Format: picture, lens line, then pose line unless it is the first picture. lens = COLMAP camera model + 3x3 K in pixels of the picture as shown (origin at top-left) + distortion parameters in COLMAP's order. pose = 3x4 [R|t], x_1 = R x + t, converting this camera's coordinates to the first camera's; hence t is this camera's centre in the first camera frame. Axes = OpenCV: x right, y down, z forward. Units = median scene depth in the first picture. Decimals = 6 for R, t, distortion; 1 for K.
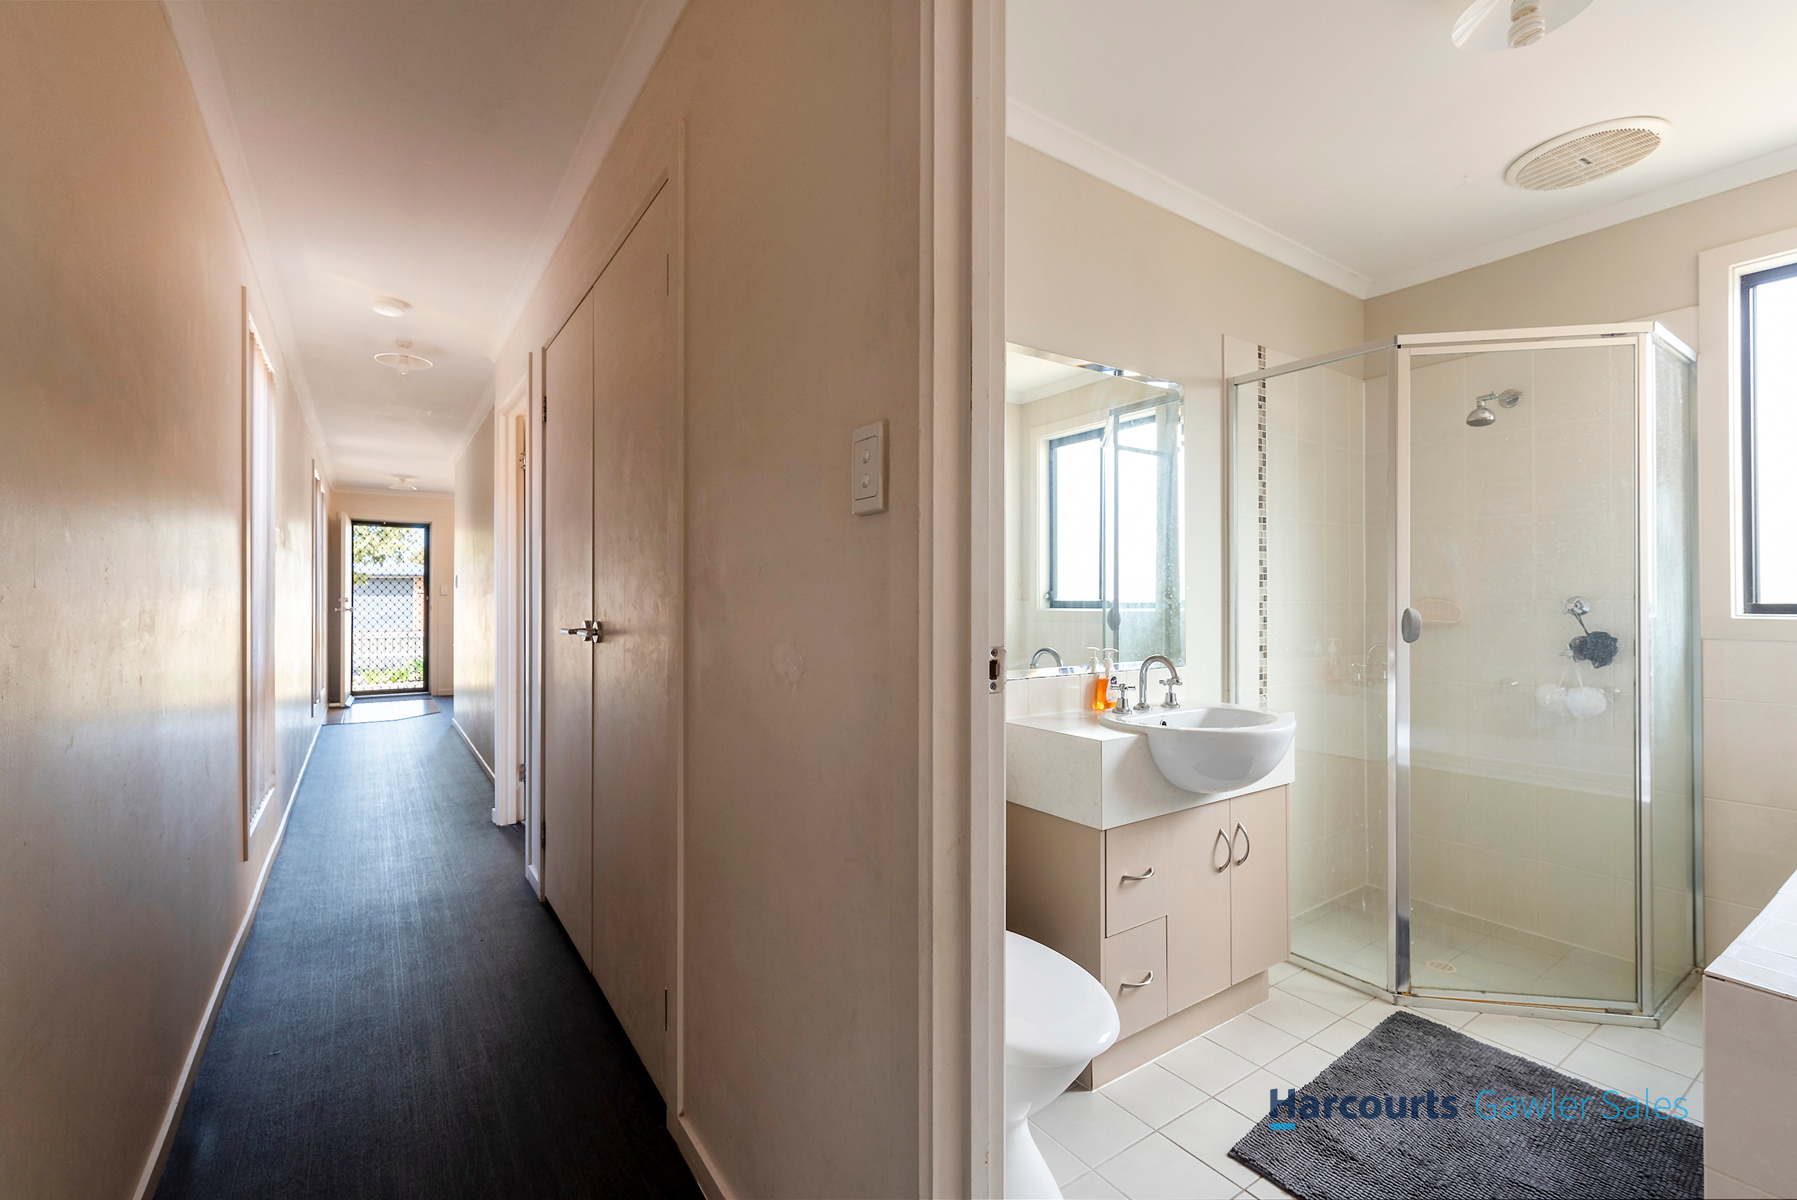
lens RADIAL K [[769.8, 0, 883.8], [0, 769.8, 603.8], [0, 0, 1]] dist [0.001300, 0.000661]
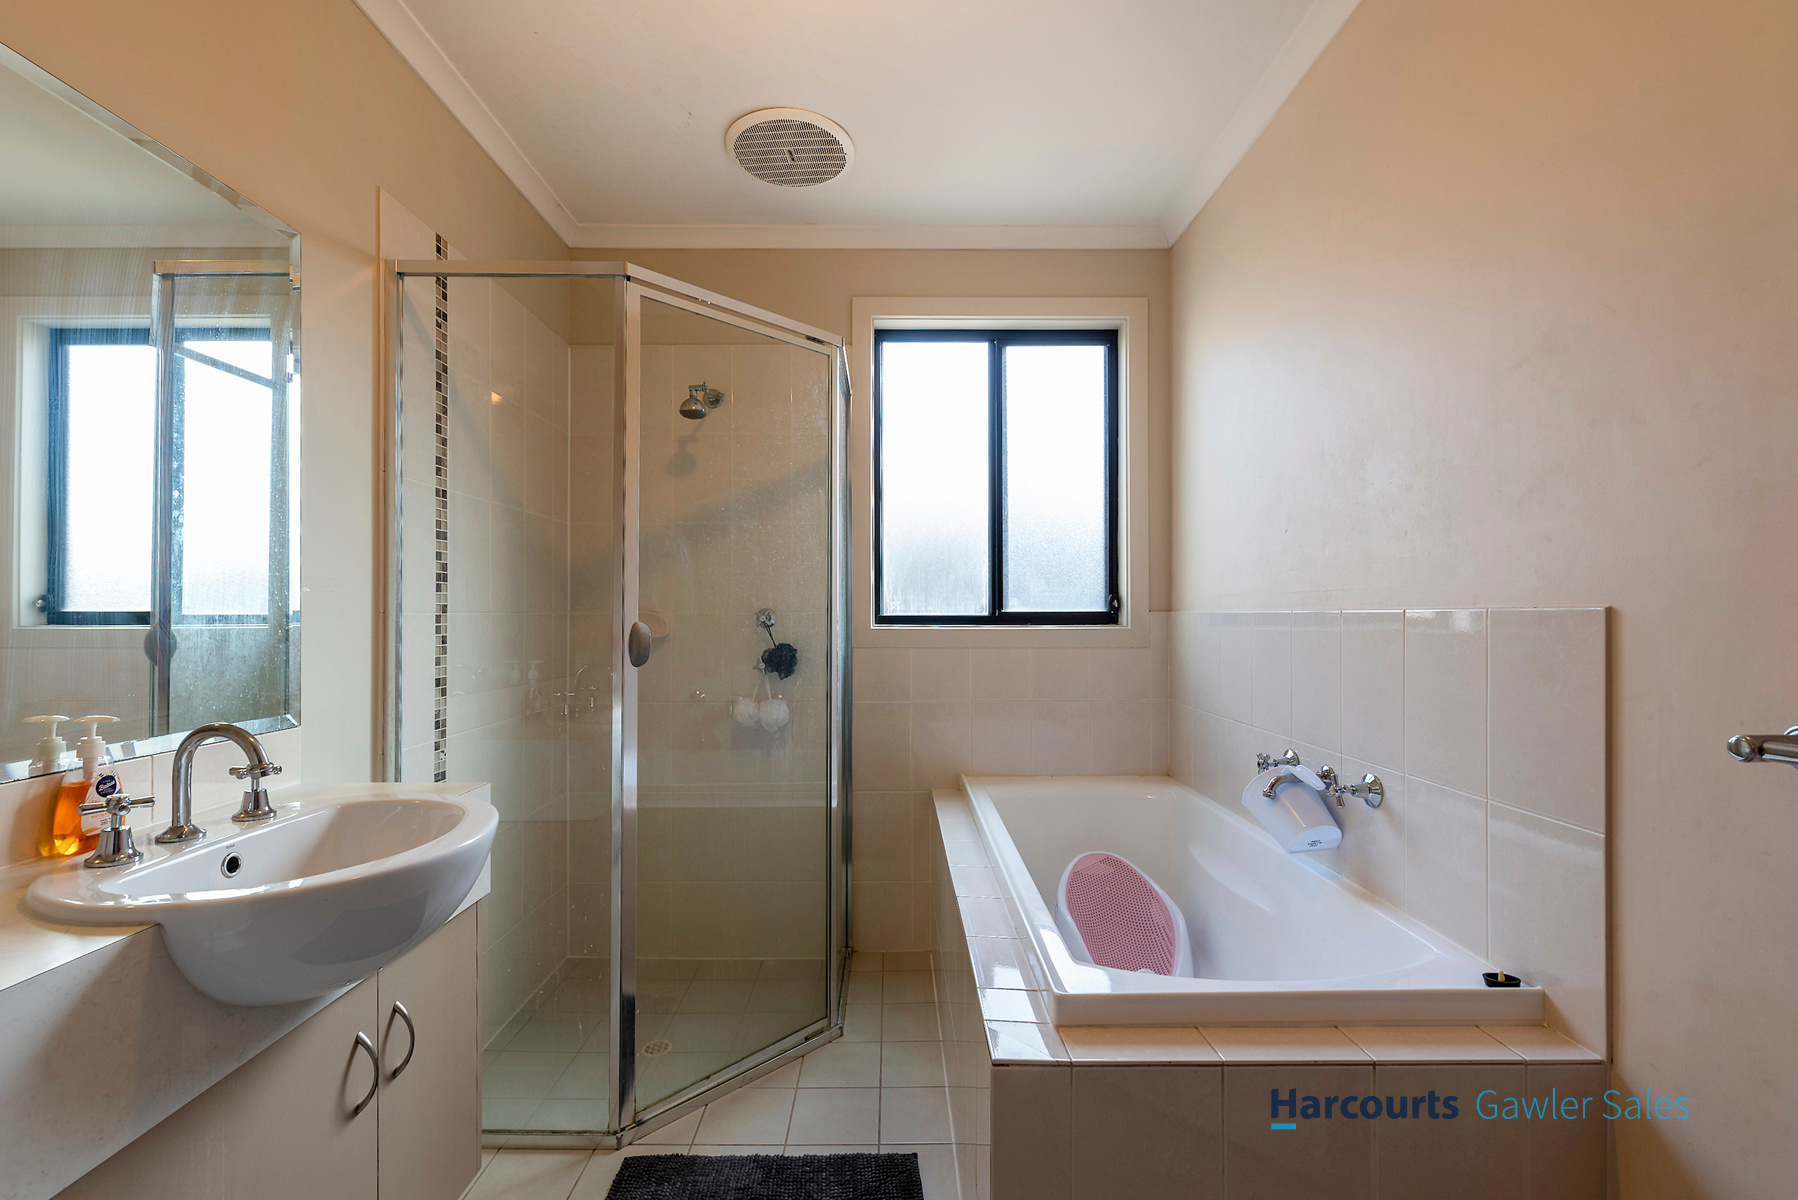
lens RADIAL K [[770.2, 0, 884.3], [0, 770.2, 603.8], [0, 0, 1]] dist [0.001300, 0.000661]
pose [[0.555910, 0.011637, 0.831161, 0.152448], [0.001679, 0.999884, -0.015122, -0.000494], [-0.831241, 0.009802, 0.555826, 0.313361]]
